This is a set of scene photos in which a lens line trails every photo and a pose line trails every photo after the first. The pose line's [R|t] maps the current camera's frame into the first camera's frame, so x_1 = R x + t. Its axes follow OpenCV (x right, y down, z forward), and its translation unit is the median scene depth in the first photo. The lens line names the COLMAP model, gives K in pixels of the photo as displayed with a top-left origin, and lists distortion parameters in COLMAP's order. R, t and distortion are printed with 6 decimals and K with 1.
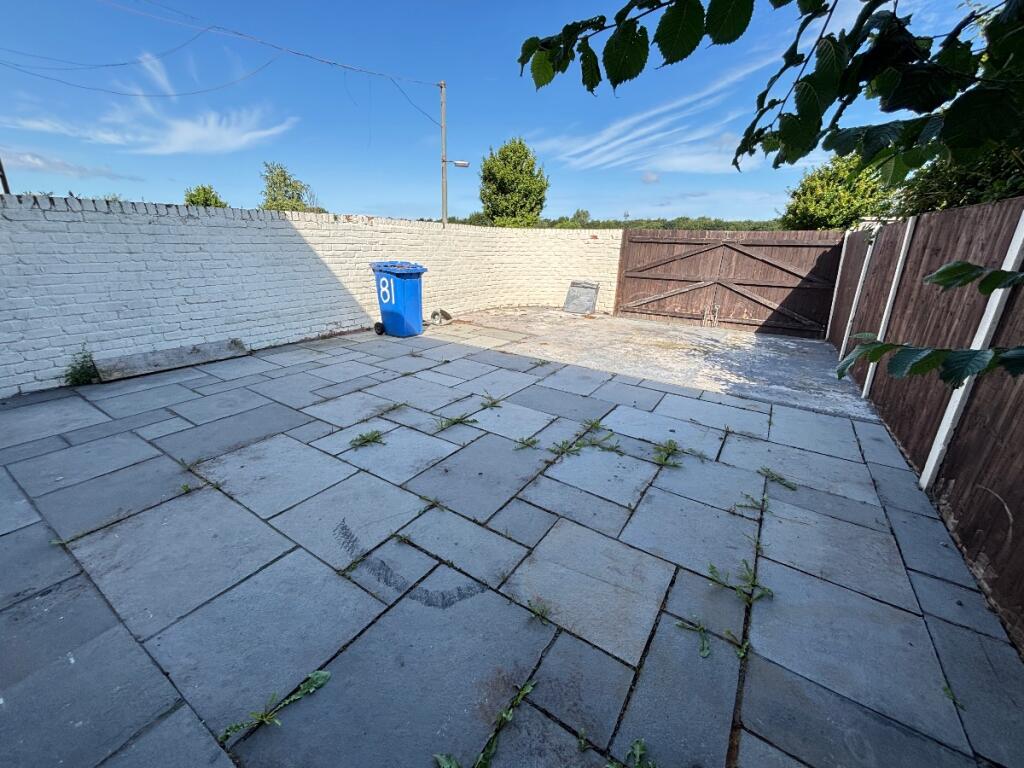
lens RADIAL K [[413.0, 0, 512.0], [0, 413.0, 384.0], [0, 0, 1]] dist [-0.000839, -0.000156]
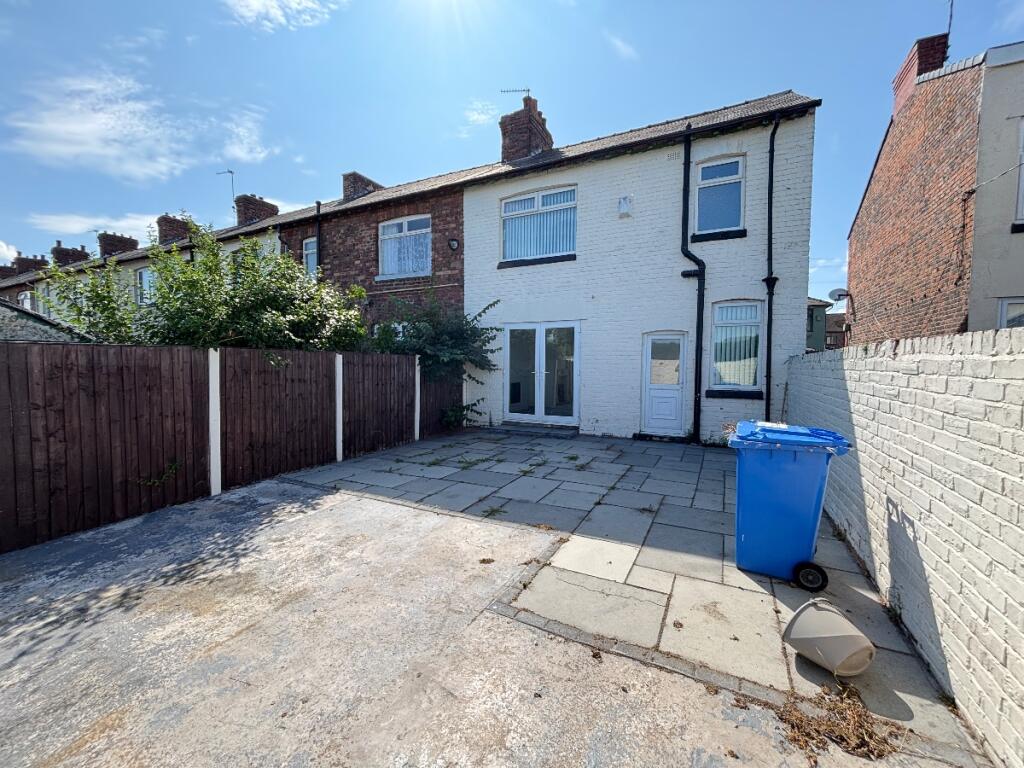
lens RADIAL K [[413.0, 0, 512.0], [0, 413.0, 384.0], [0, 0, 1]] dist [-0.000839, -0.000156]
pose [[-0.994491, -0.020794, -0.102743, 0.143537], [-0.056568, 0.931623, 0.358997, -0.687120], [0.088253, 0.362832, -0.927666, 1.943999]]
